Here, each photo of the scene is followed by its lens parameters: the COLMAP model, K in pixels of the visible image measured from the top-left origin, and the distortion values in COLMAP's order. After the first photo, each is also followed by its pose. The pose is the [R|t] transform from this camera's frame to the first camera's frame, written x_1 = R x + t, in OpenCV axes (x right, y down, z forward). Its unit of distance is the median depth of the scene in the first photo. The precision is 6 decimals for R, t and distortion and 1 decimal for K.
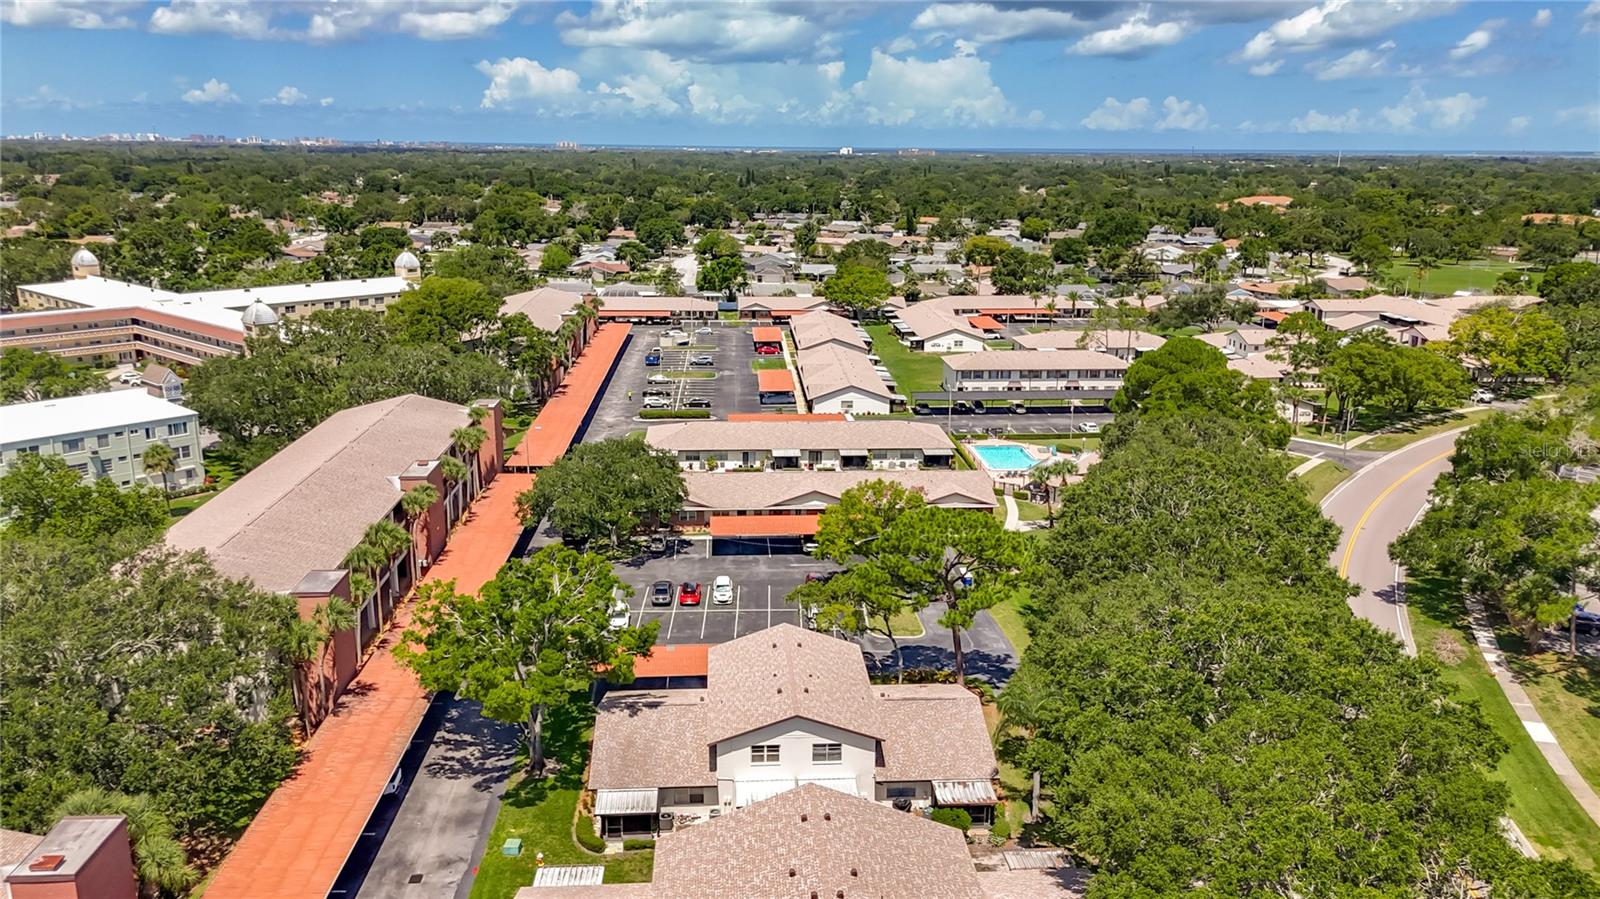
lens RADIAL K [[1181.2, 0, 801.1], [0, 1181.2, 442.9], [0, 0, 1]] dist [0.075345, -0.094786]
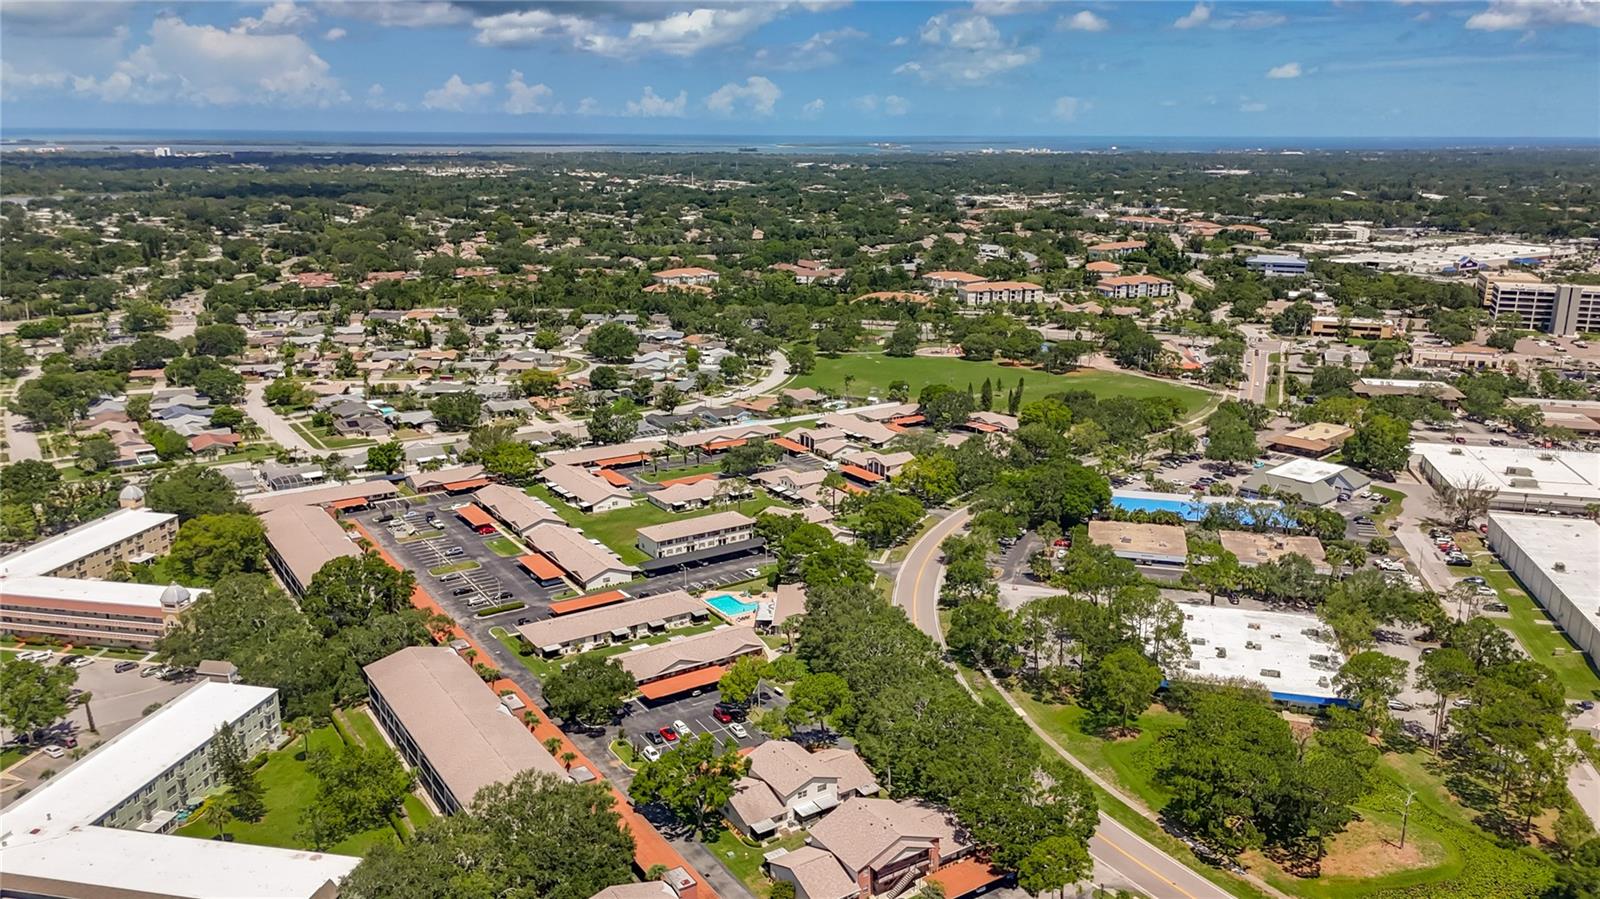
lens RADIAL K [[1200.6, 0, 802.7], [0, 1200.6, 447.6], [0, 0, 1]] dist [0.071890, -0.083365]
pose [[0.868961, -0.124708, 0.478910, -0.788037], [0.121493, 0.991871, 0.037837, -0.389280], [-0.479735, 0.025305, 0.877048, -0.879546]]
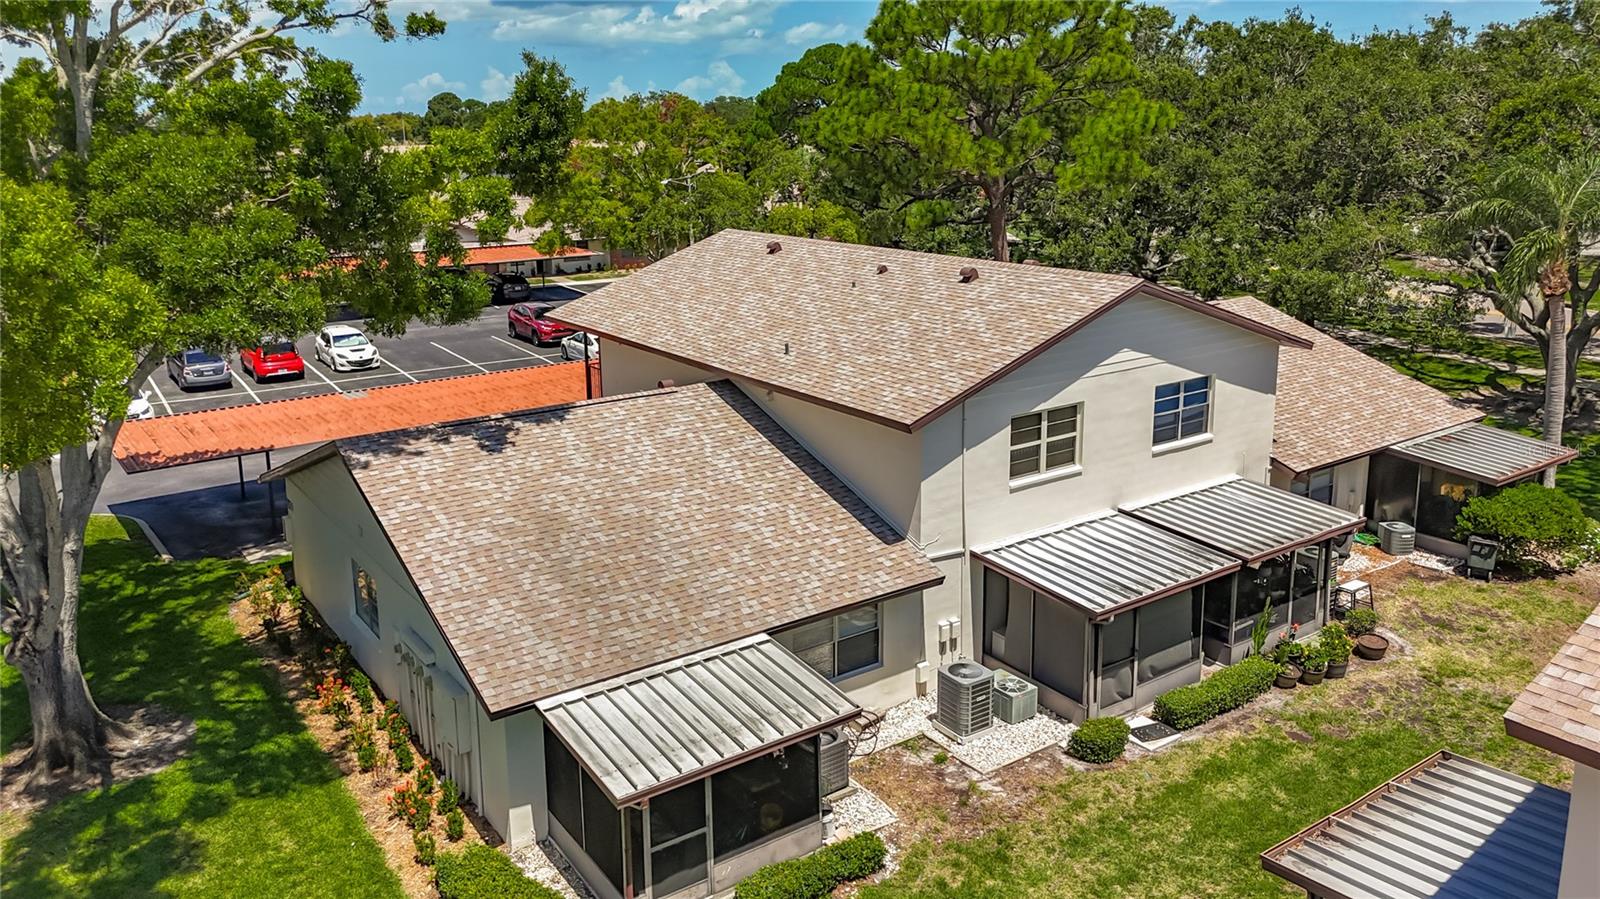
lens RADIAL K [[1213.1, 0, 801.9], [0, 1213.1, 369.4], [0, 0, 1]] dist [0.053984, 0.000119]
pose [[0.852380, -0.126337, 0.507431, -0.151215], [0.145628, 0.989338, 0.001694, 0.153073], [-0.502235, 0.072452, 0.861690, 0.503566]]
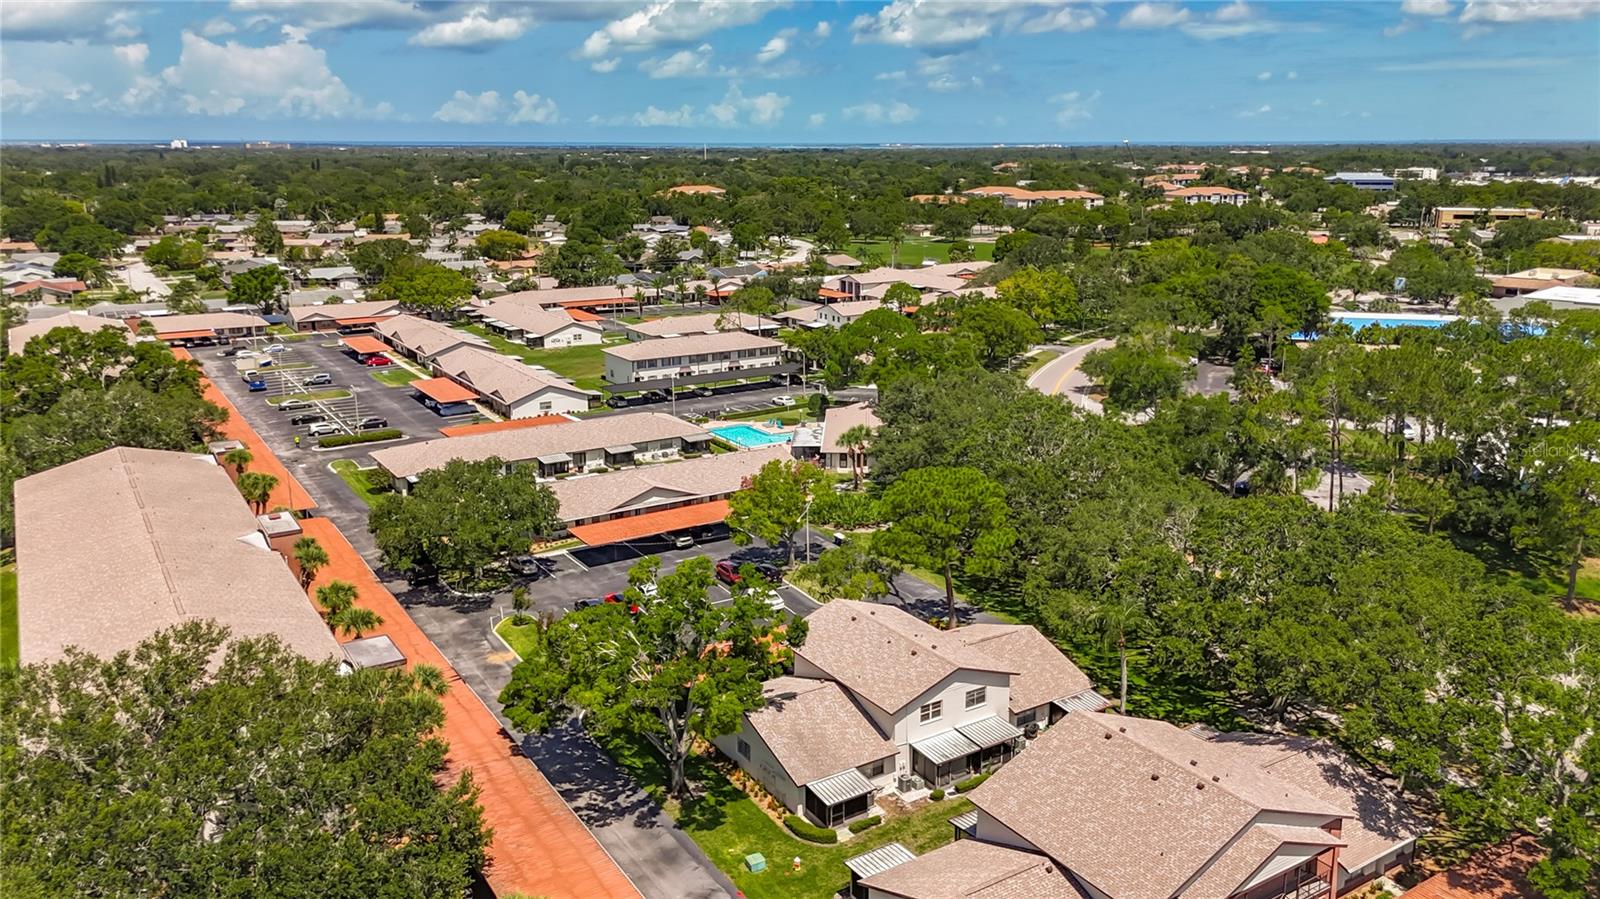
lens RADIAL K [[1193.1, 0, 804.0], [0, 1193.1, 413.6], [0, 0, 1]] dist [0.091541, -0.148680]
pose [[0.873470, -0.115622, 0.472951, -0.394978], [0.124858, 0.992103, 0.011944, -0.018985], [-0.470597, 0.048619, 0.881008, 0.064276]]
